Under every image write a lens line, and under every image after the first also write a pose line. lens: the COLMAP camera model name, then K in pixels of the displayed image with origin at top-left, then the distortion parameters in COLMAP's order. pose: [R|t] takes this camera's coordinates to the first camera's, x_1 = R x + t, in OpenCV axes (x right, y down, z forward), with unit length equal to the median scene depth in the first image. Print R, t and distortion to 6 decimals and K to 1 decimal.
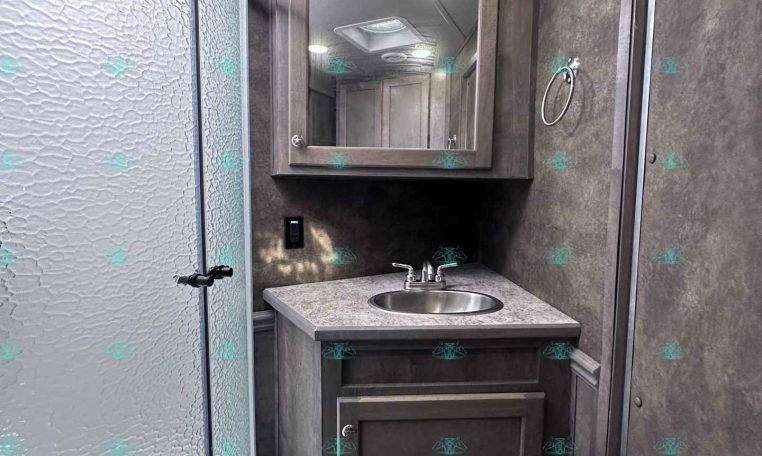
lens RADIAL K [[407.3, 0, 386.4], [0, 407.3, 228.7], [0, 0, 1]] dist [-0.005871, 0.001576]
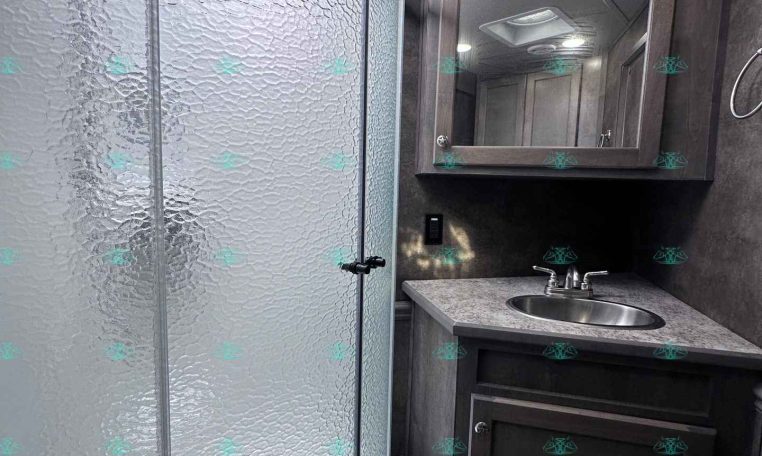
lens RADIAL K [[407.3, 0, 385.3], [0, 407.3, 228.9], [0, 0, 1]] dist [-0.005871, 0.001576]
pose [[0.948888, 0.048954, -0.311795, -0.031256], [-0.046717, 0.998801, 0.014647, -0.001685], [0.312138, 0.000667, 0.950037, -0.038280]]
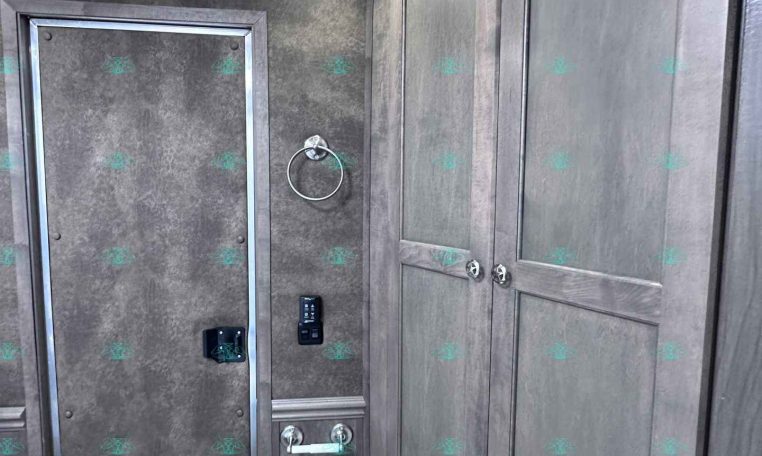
lens RADIAL K [[407.3, 0, 376.4], [0, 407.3, 229.8], [0, 0, 1]] dist [-0.005871, 0.001576]
pose [[-0.036685, -0.090591, 0.995212, -0.631023], [0.078898, 0.992511, 0.093254, -0.203615], [-0.996207, 0.081941, -0.029262, -0.022828]]
